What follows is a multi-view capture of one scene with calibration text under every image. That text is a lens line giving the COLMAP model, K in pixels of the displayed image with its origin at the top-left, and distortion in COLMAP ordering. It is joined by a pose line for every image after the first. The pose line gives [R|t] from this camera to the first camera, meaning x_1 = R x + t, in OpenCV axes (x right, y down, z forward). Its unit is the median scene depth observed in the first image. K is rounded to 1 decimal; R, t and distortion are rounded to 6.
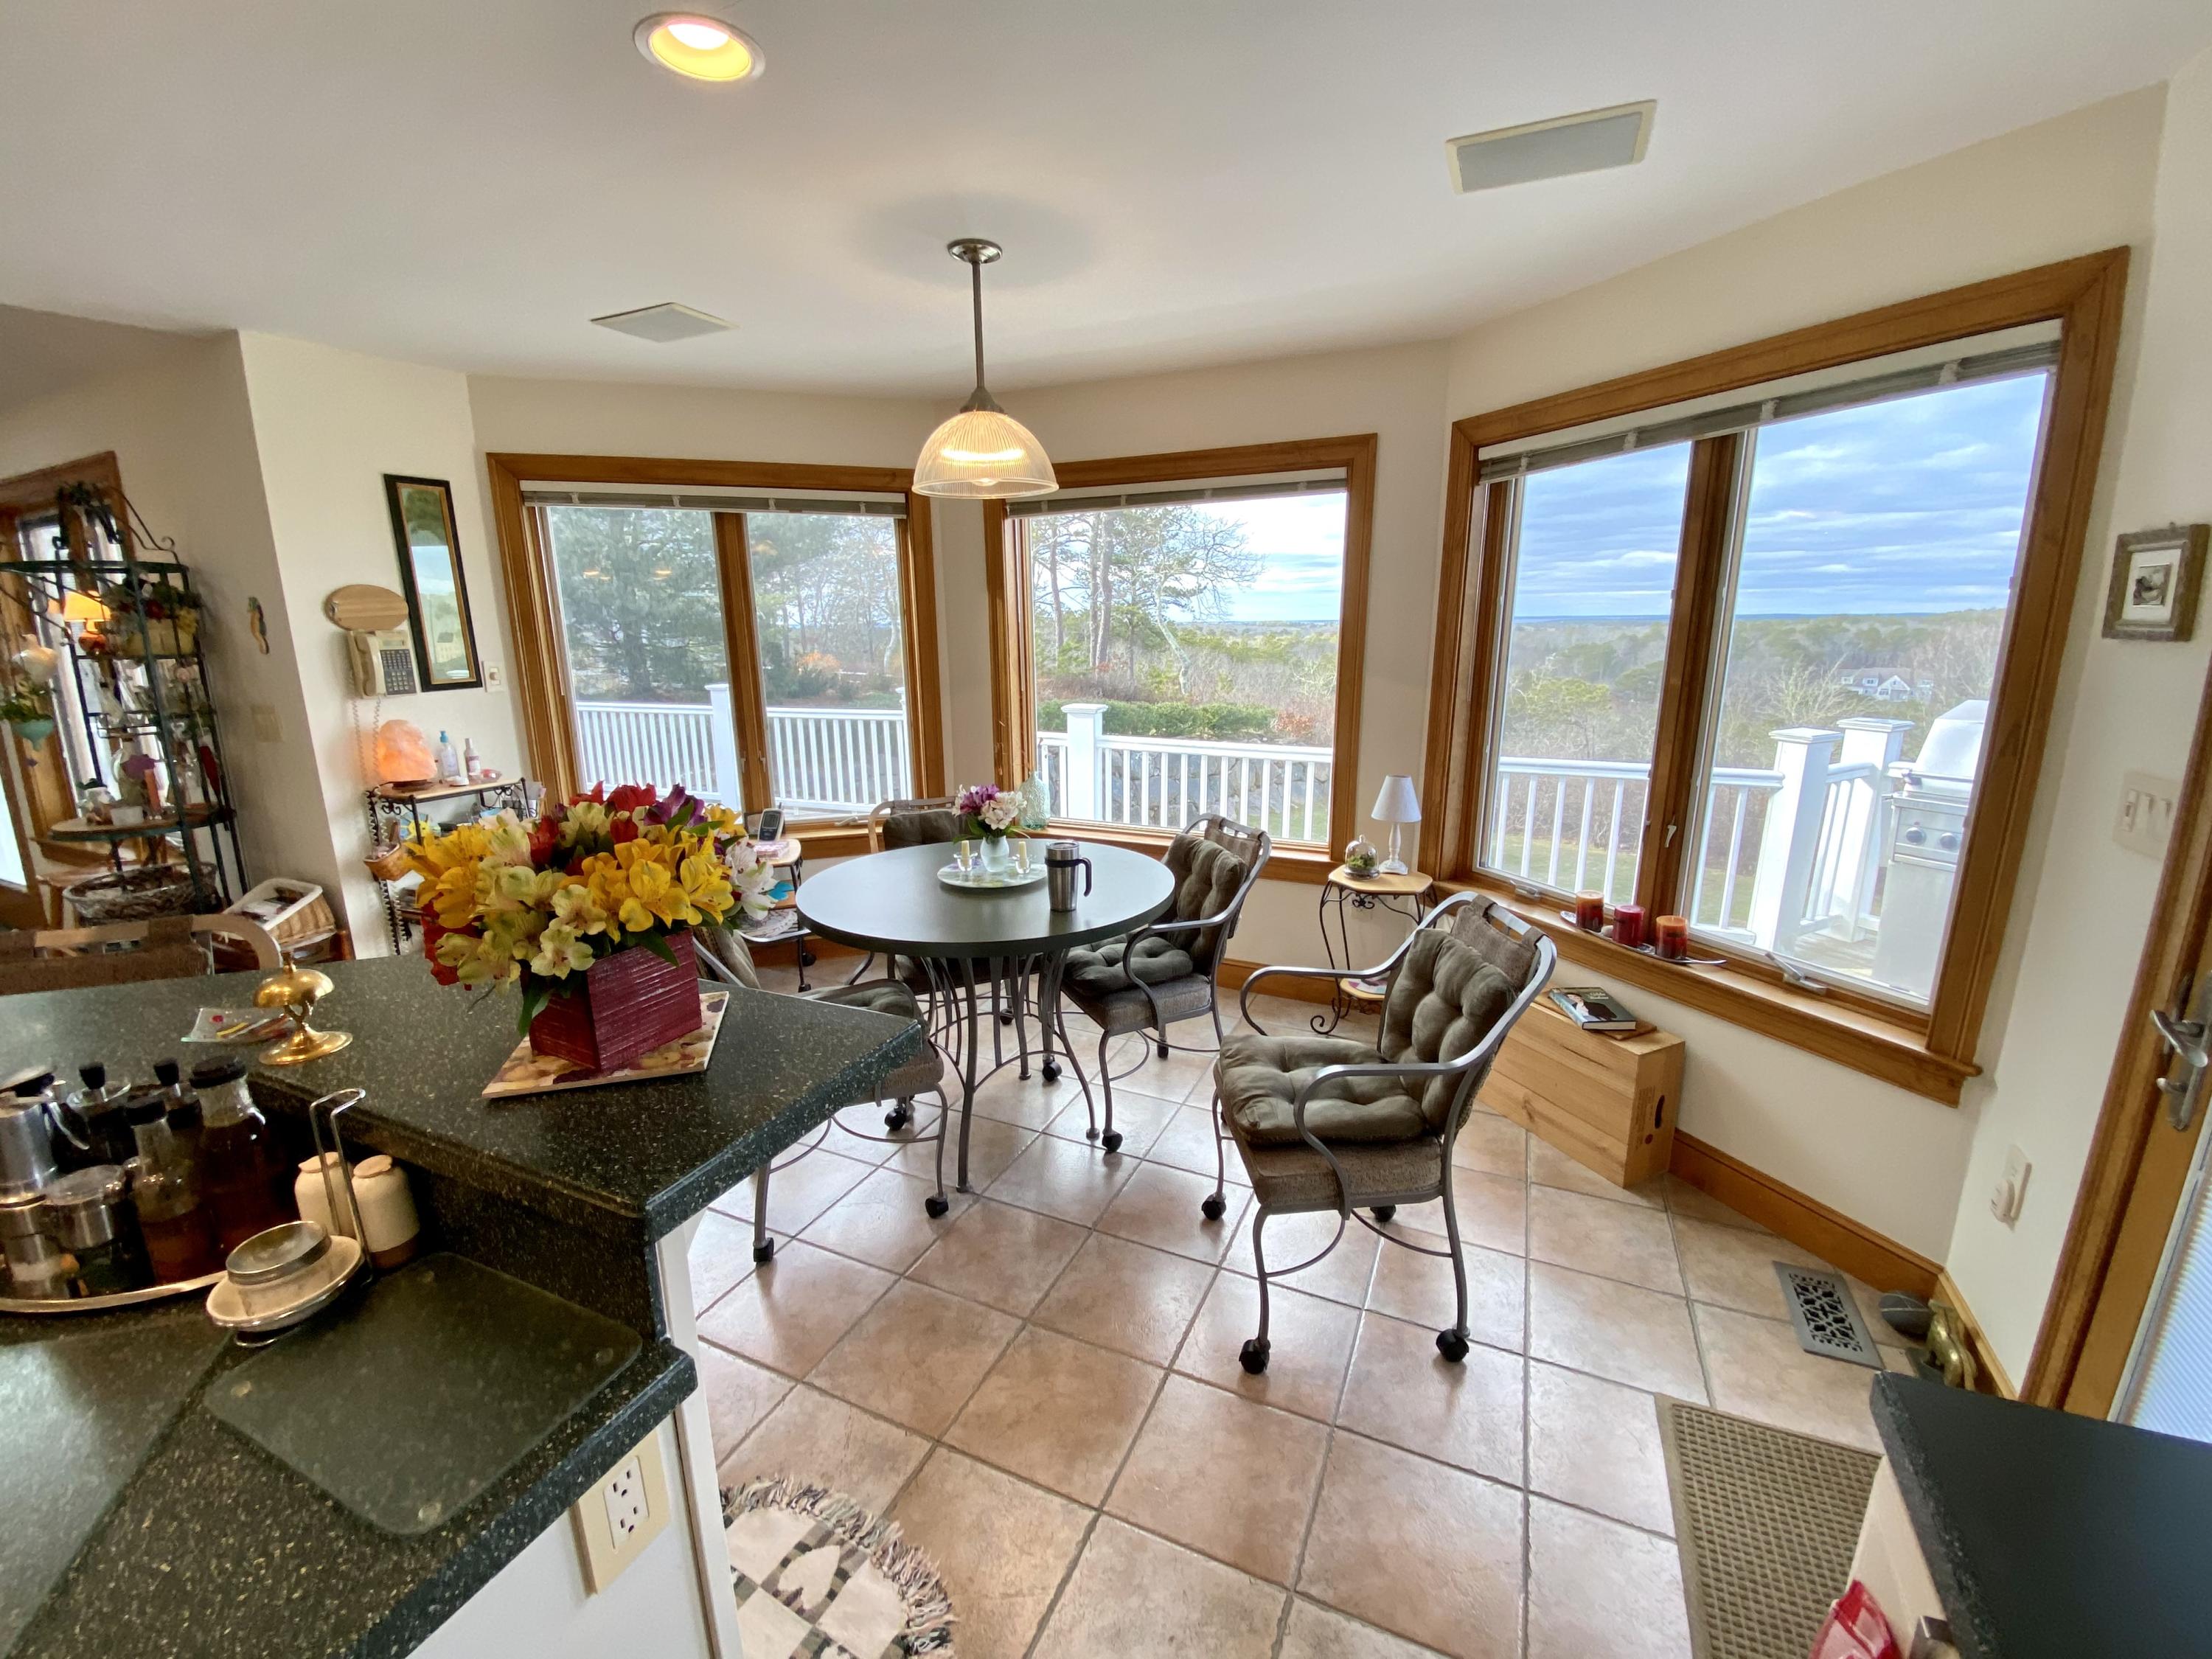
lens RADIAL K [[899.5, 0, 1121.4], [0, 899.5, 818.1], [0, 0, 1]] dist [0.023502, -0.021502]
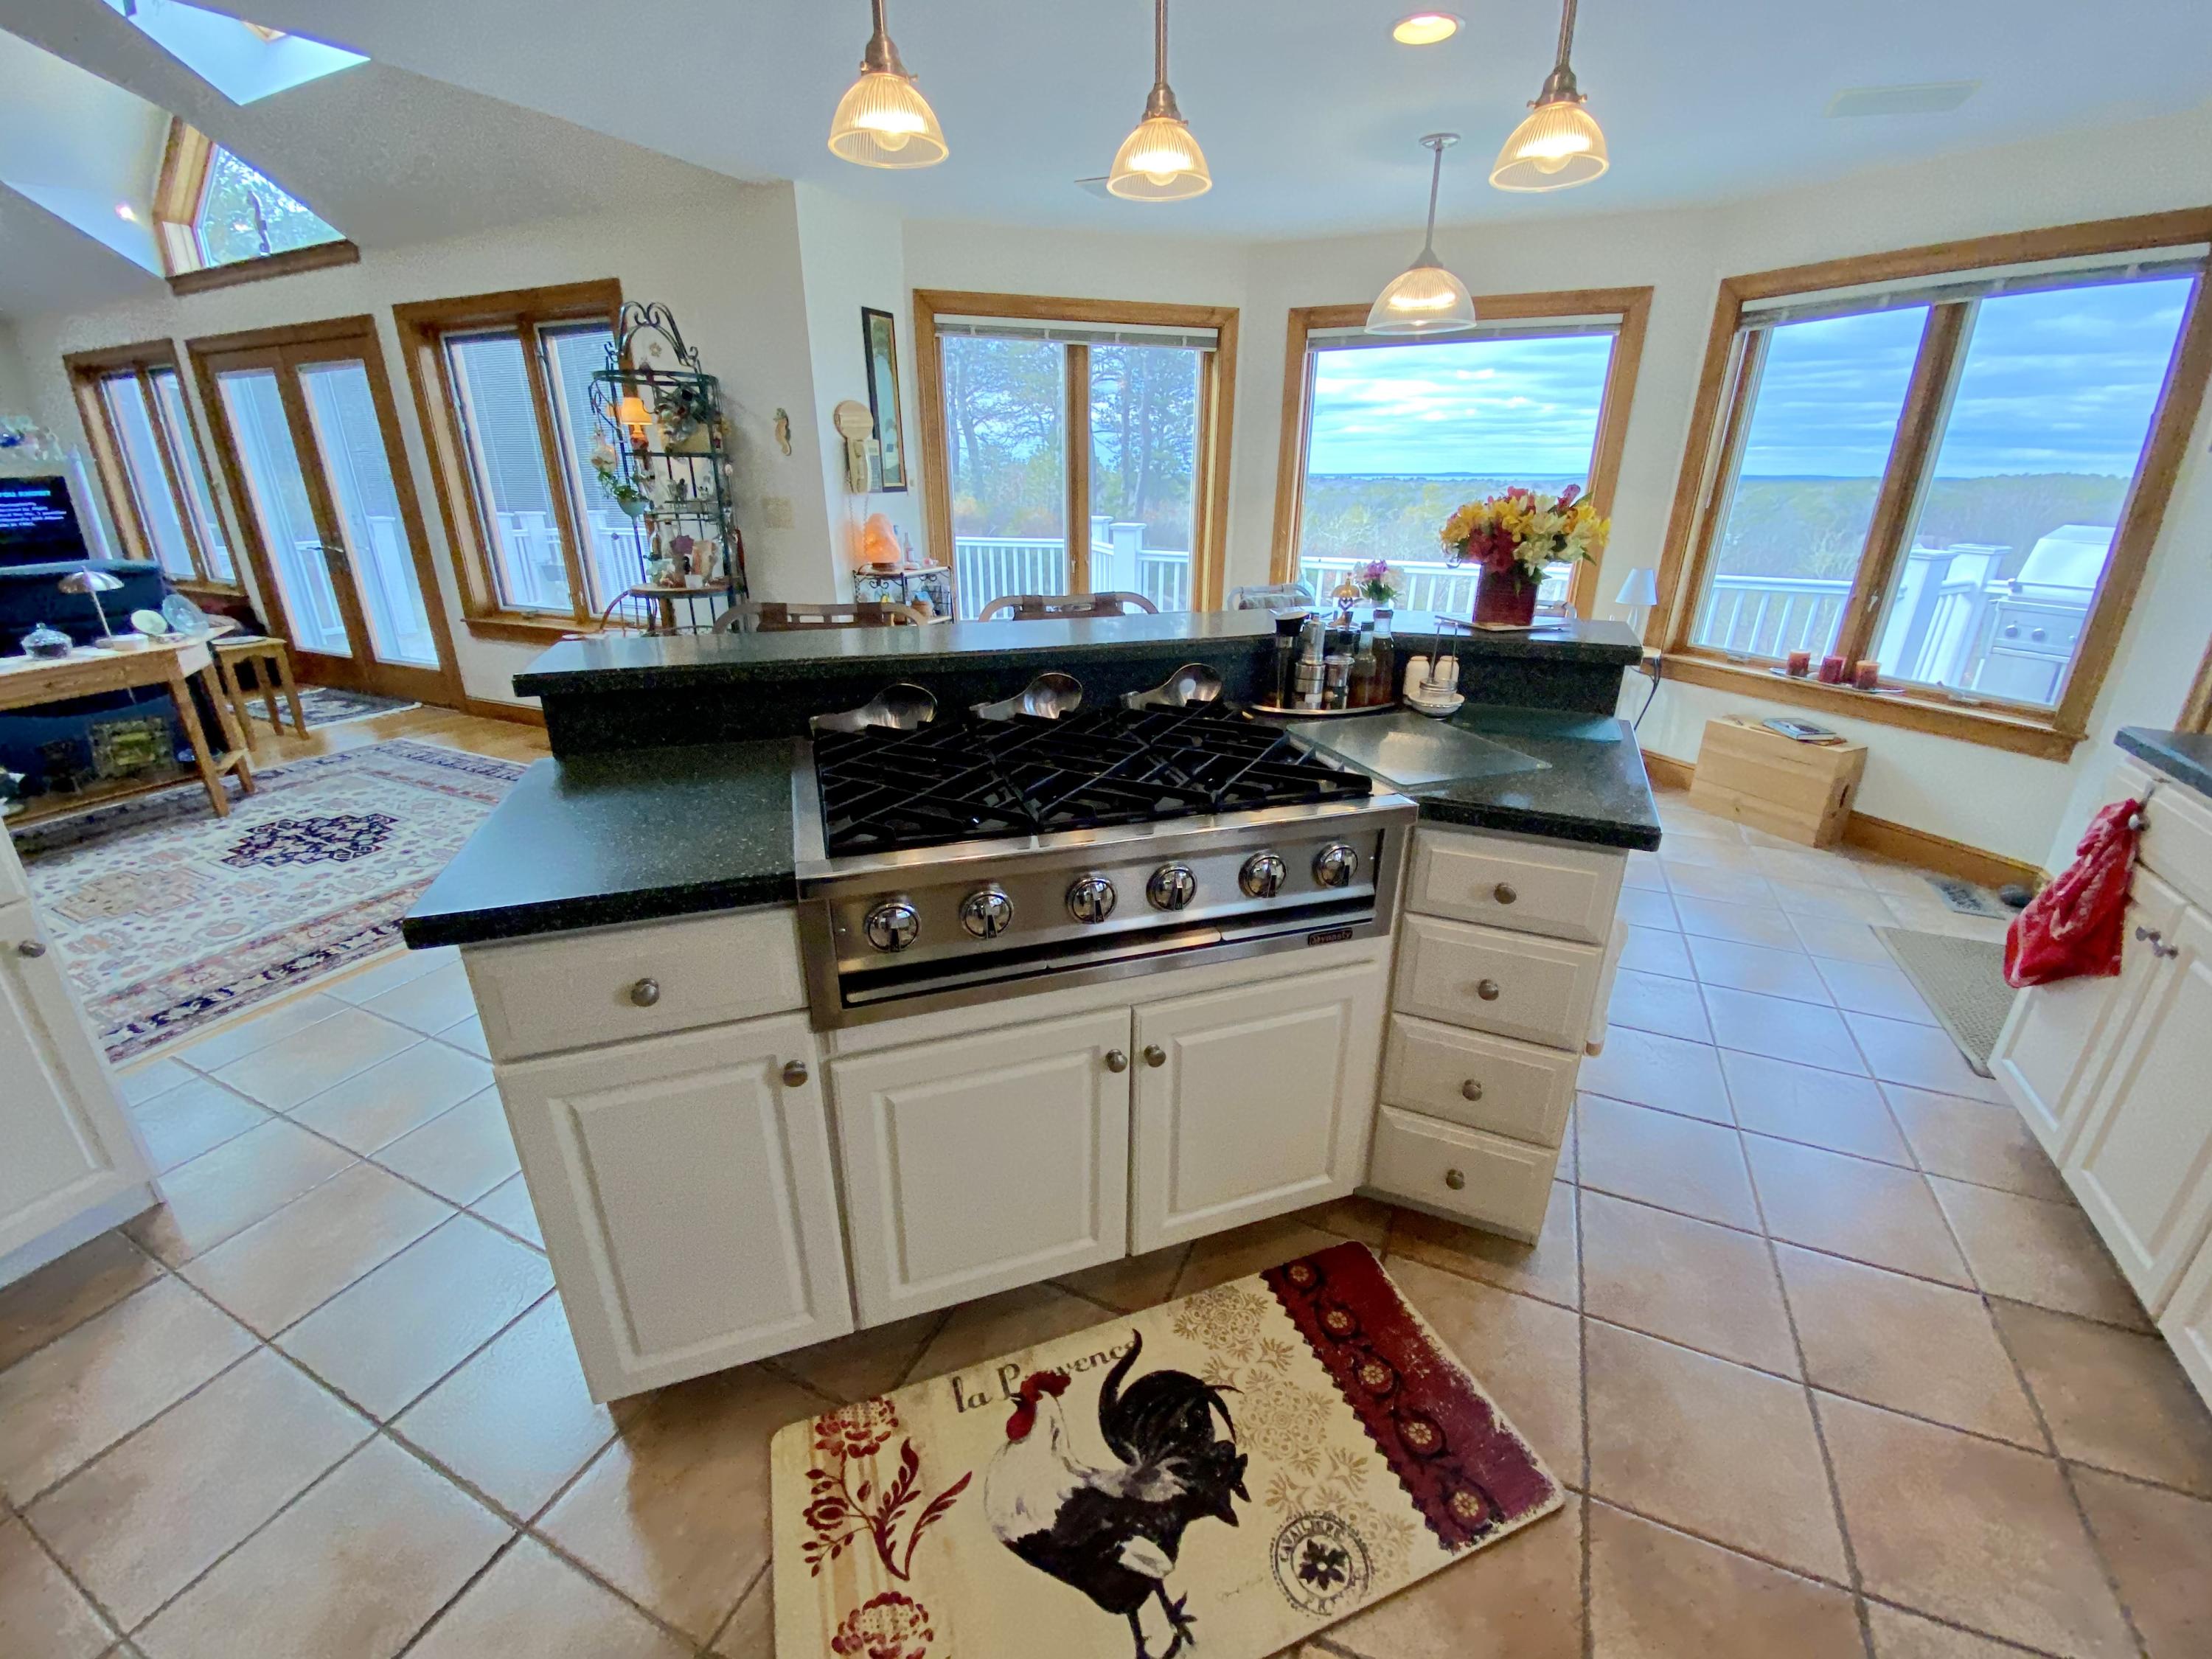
lens RADIAL K [[899.5, 0, 1121.4], [0, 899.5, 818.1], [0, 0, 1]] dist [0.023502, -0.021502]
pose [[0.999876, 0.014076, 0.007077, -0.476785], [-0.014984, 0.988402, 0.151116, 0.129690], [-0.004868, -0.151204, 0.988491, -0.362155]]
